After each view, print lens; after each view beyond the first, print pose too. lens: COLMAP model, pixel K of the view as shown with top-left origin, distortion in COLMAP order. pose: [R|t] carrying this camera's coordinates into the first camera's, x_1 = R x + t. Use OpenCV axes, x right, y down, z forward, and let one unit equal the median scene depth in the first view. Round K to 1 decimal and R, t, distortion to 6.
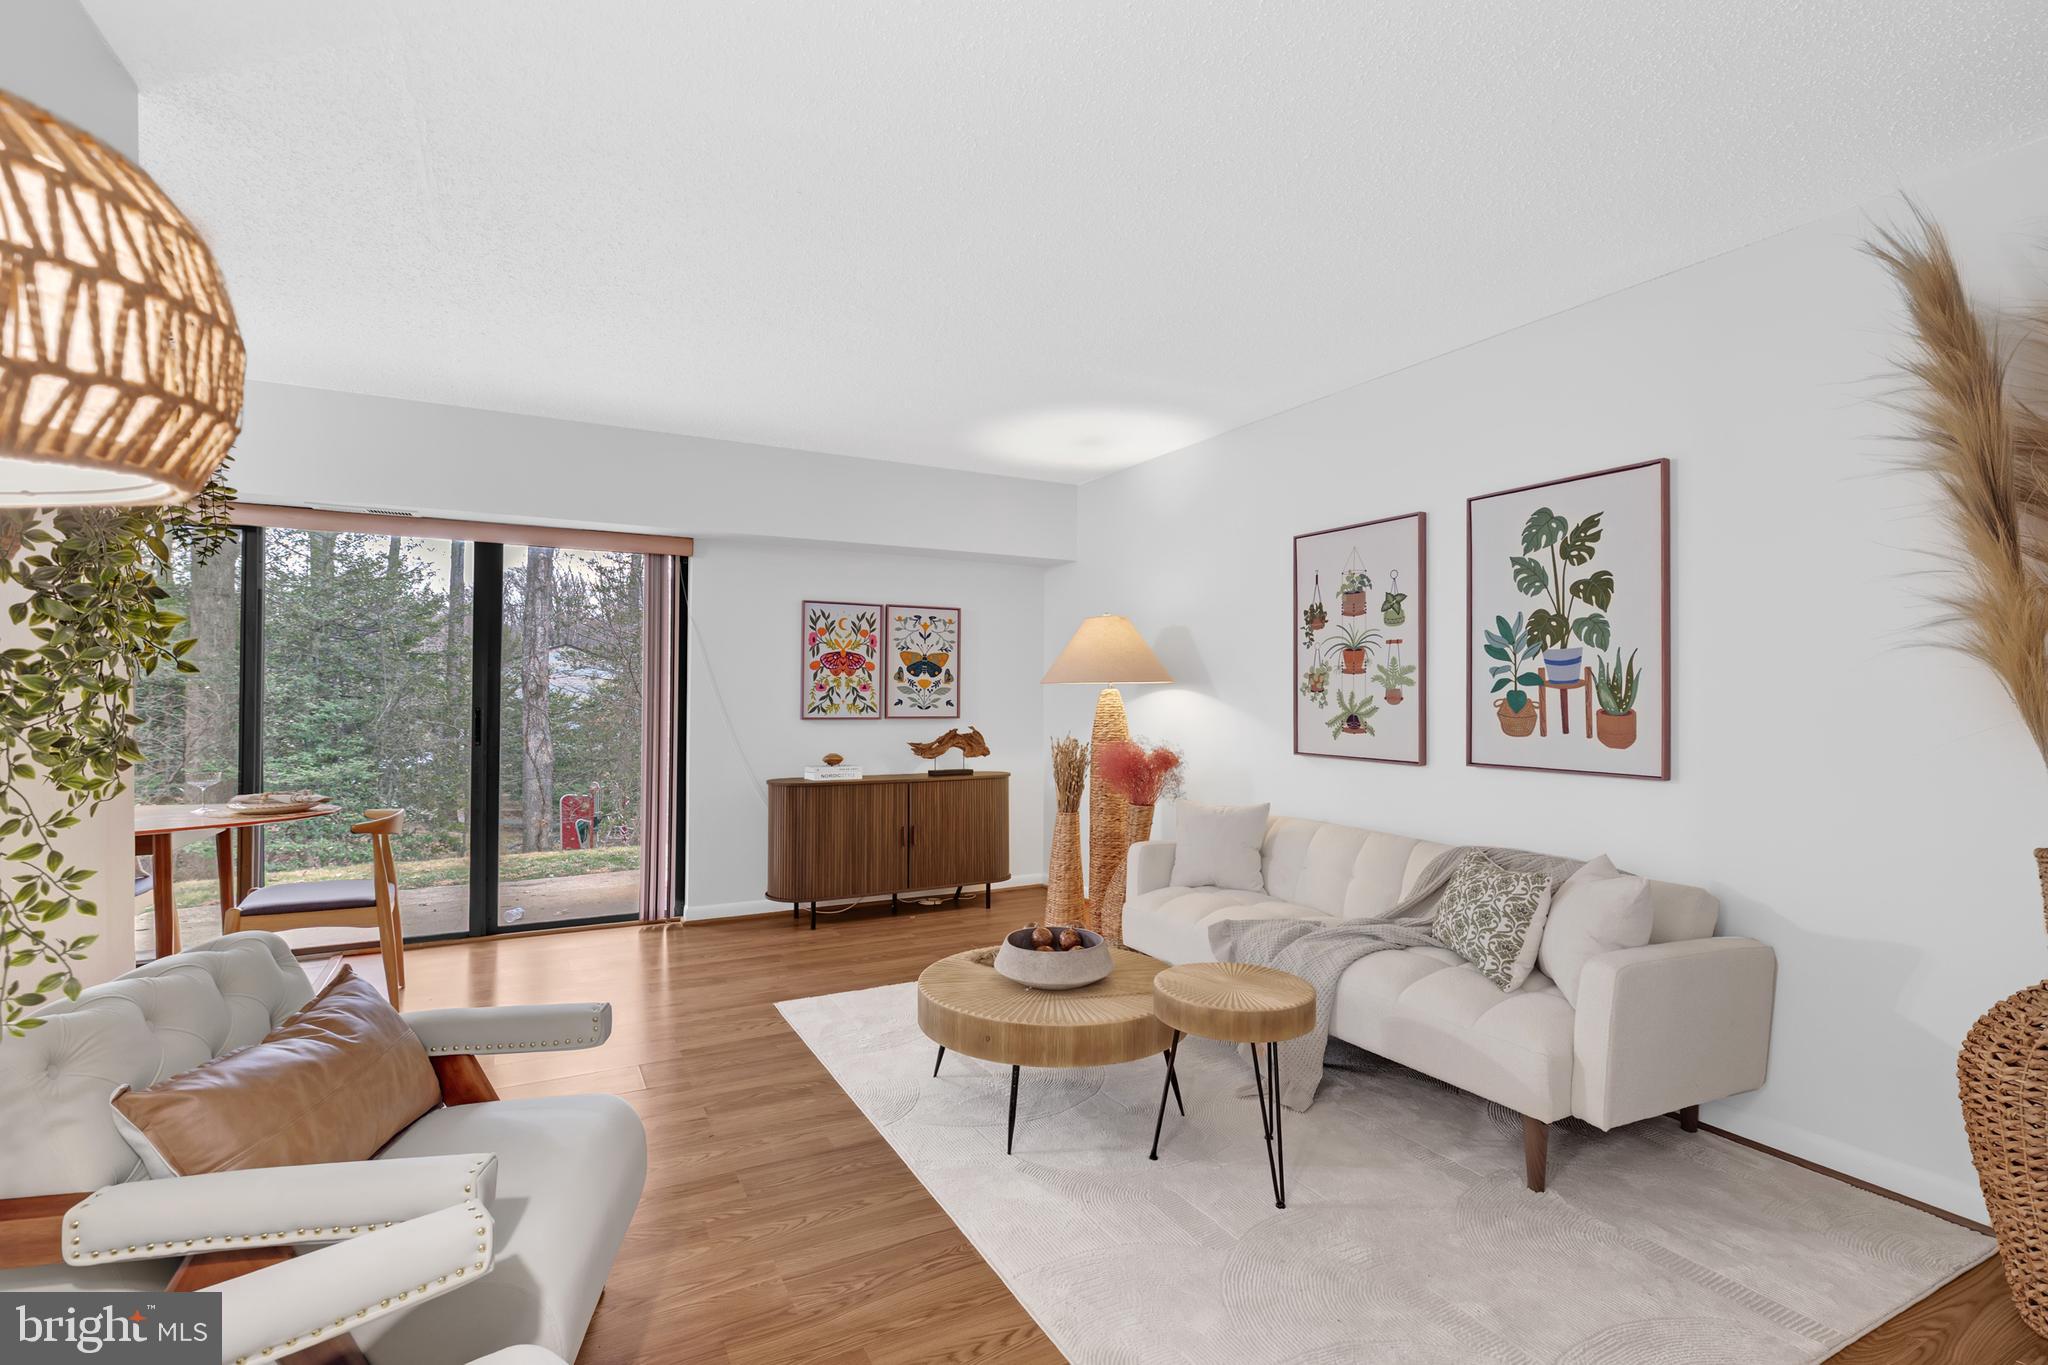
lens RADIAL K [[940.7, 0, 989.4], [0, 940.7, 696.8], [0, 0, 1]] dist [0.008619, 0.000365]
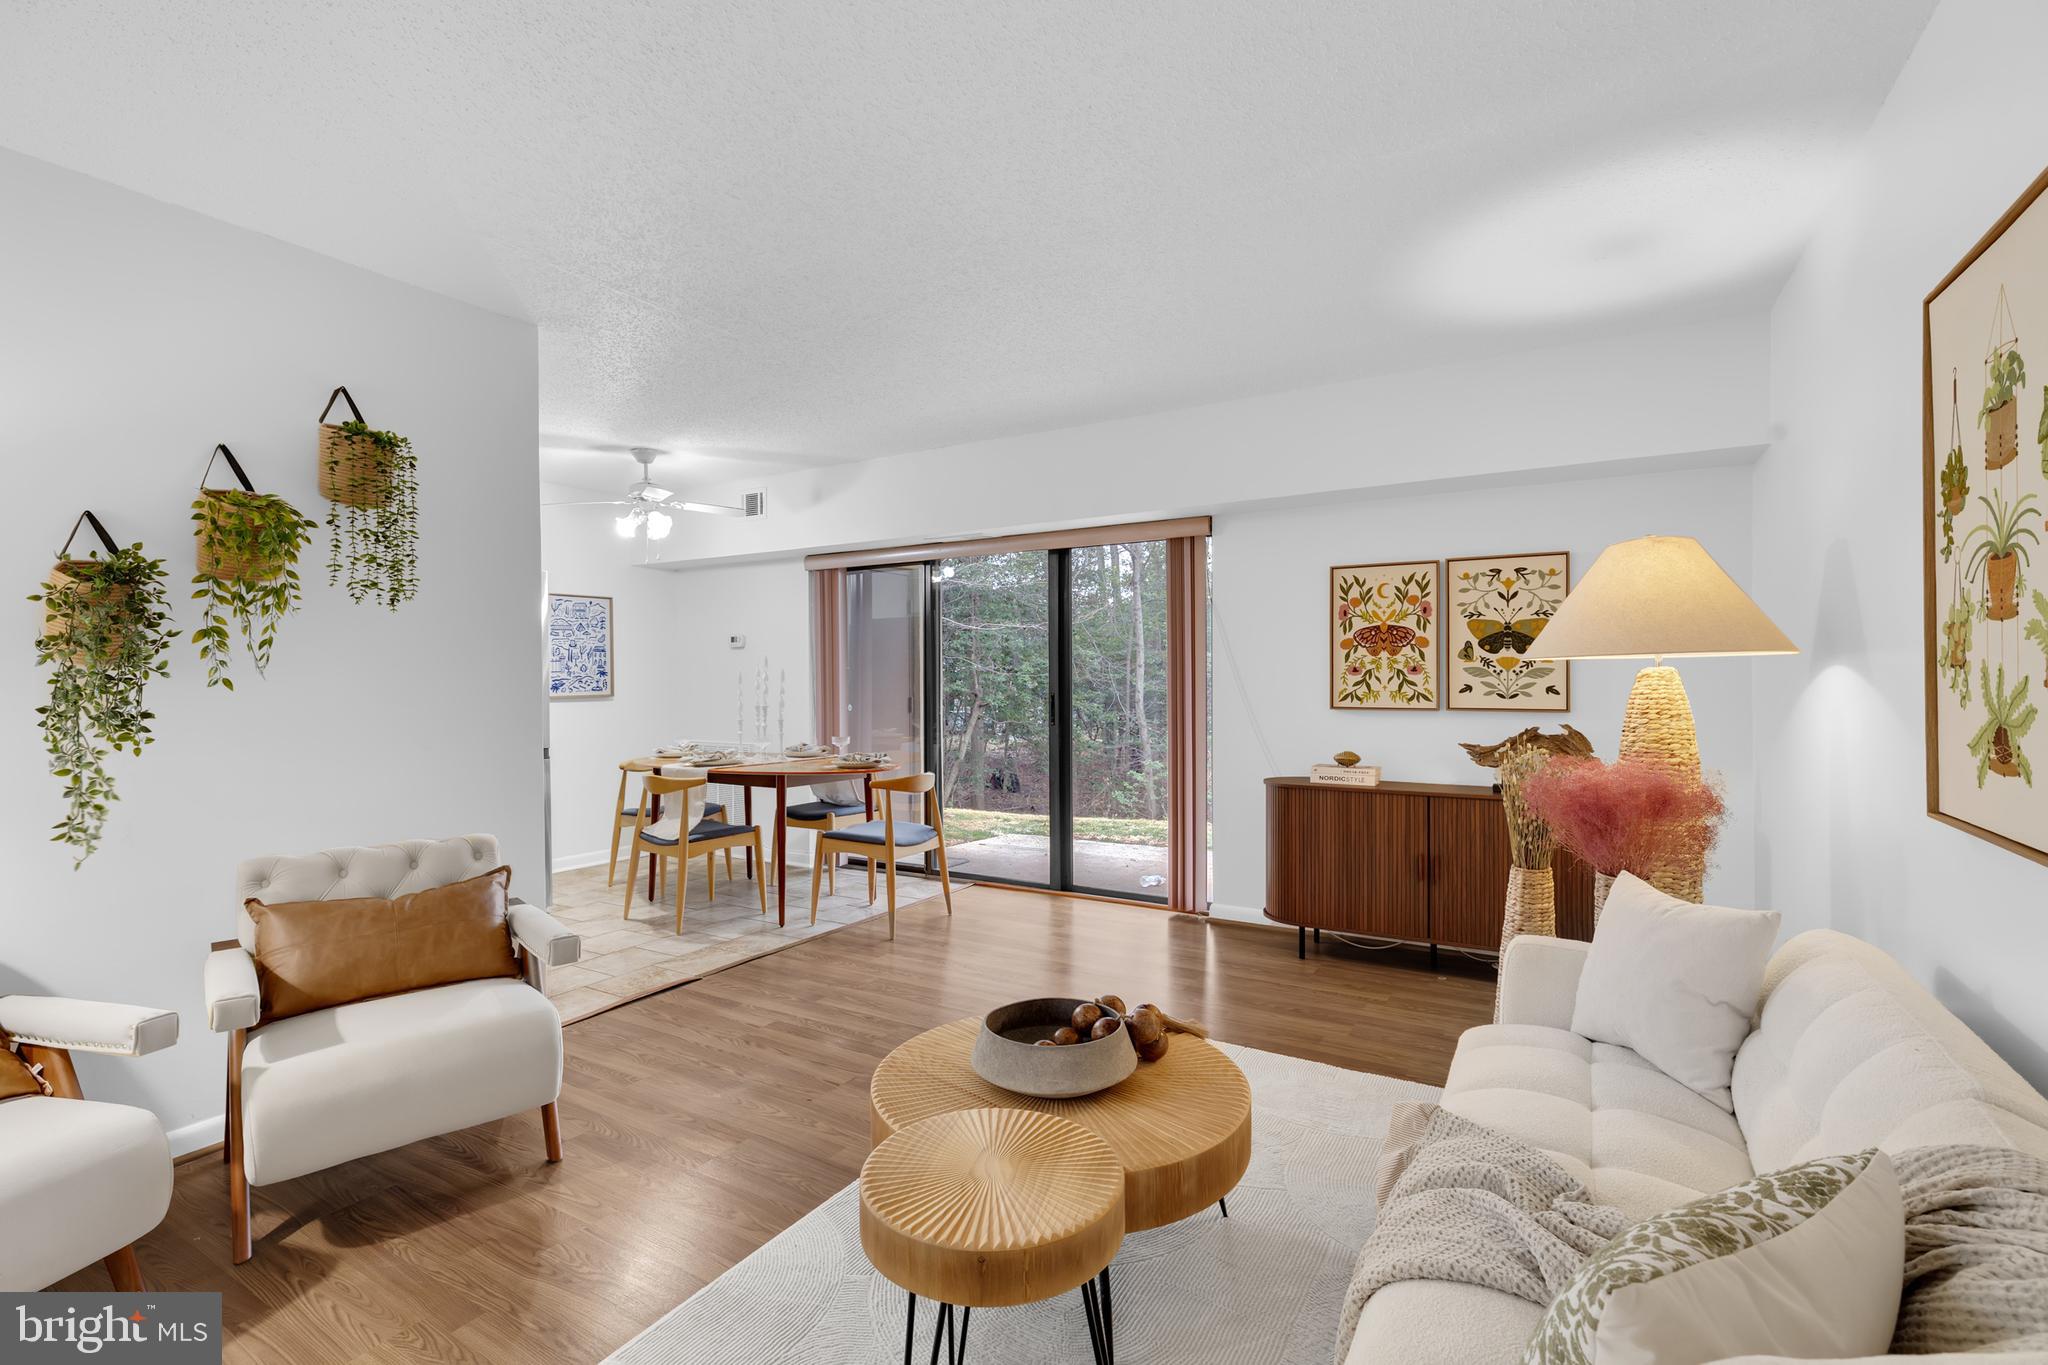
lens RADIAL K [[919.5, 0, 1024.0], [0, 919.5, 682.5], [0, 0, 1]] dist [0.004306, 0.000054]
pose [[0.523299, -0.003633, -0.852141, 0.455156], [0.005811, 0.999983, -0.000694, -0.000710], [0.852129, -0.004589, 0.523311, 0.425946]]
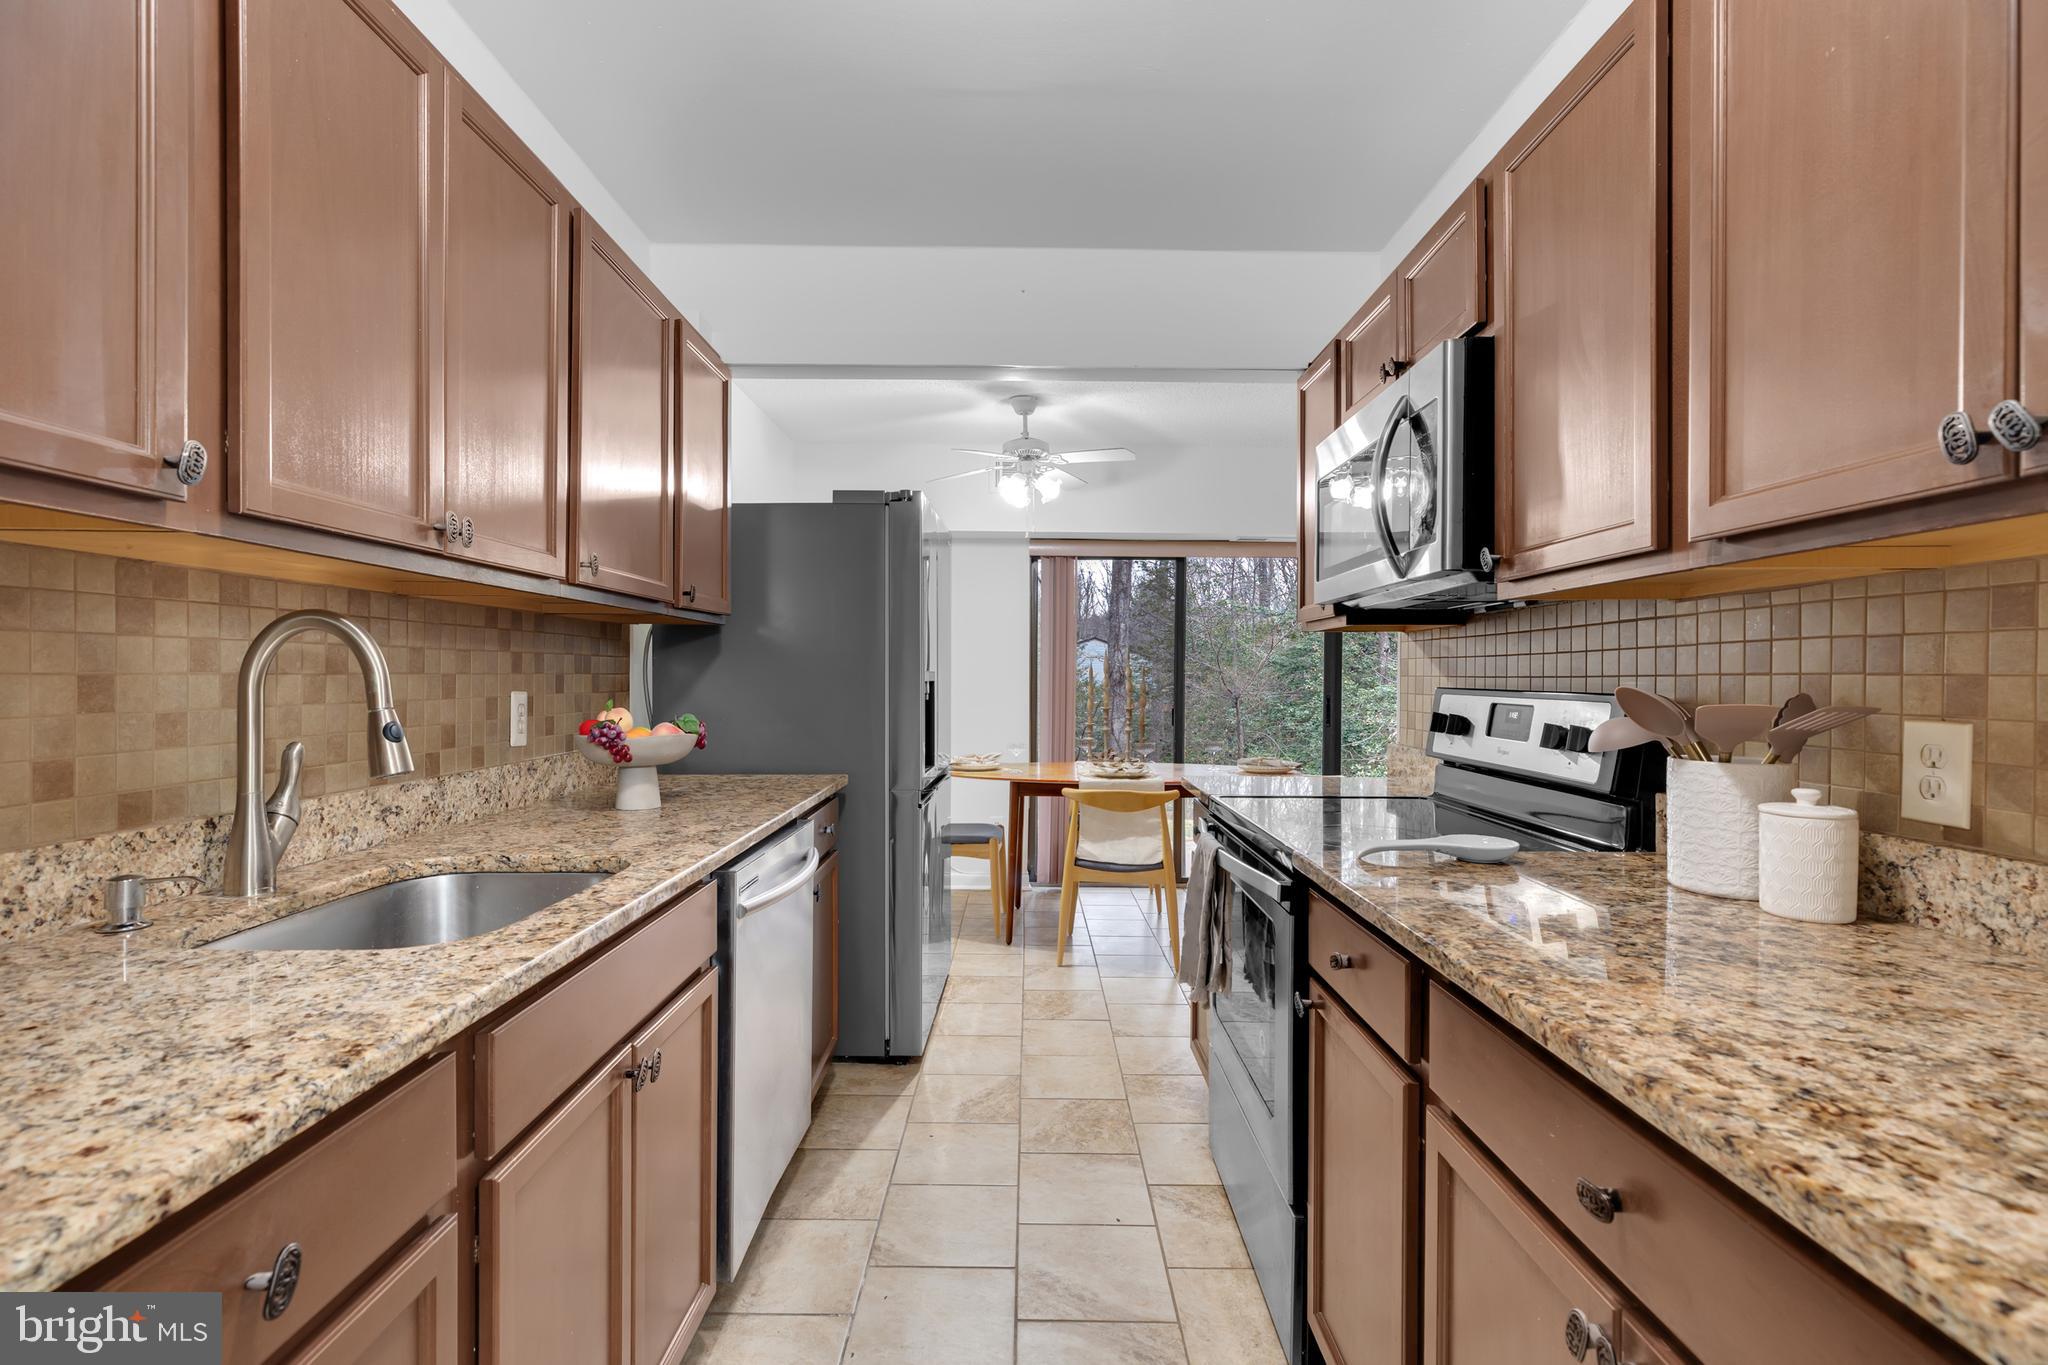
lens RADIAL K [[919.5, 0, 1024.0], [0, 919.5, 682.5], [0, 0, 1]] dist [0.004306, 0.000054]
pose [[0.886784, 0.007766, -0.462118, -0.396900], [-0.009292, 0.999956, -0.001026, -0.000904], [0.462090, 0.005204, 0.886818, -0.263380]]
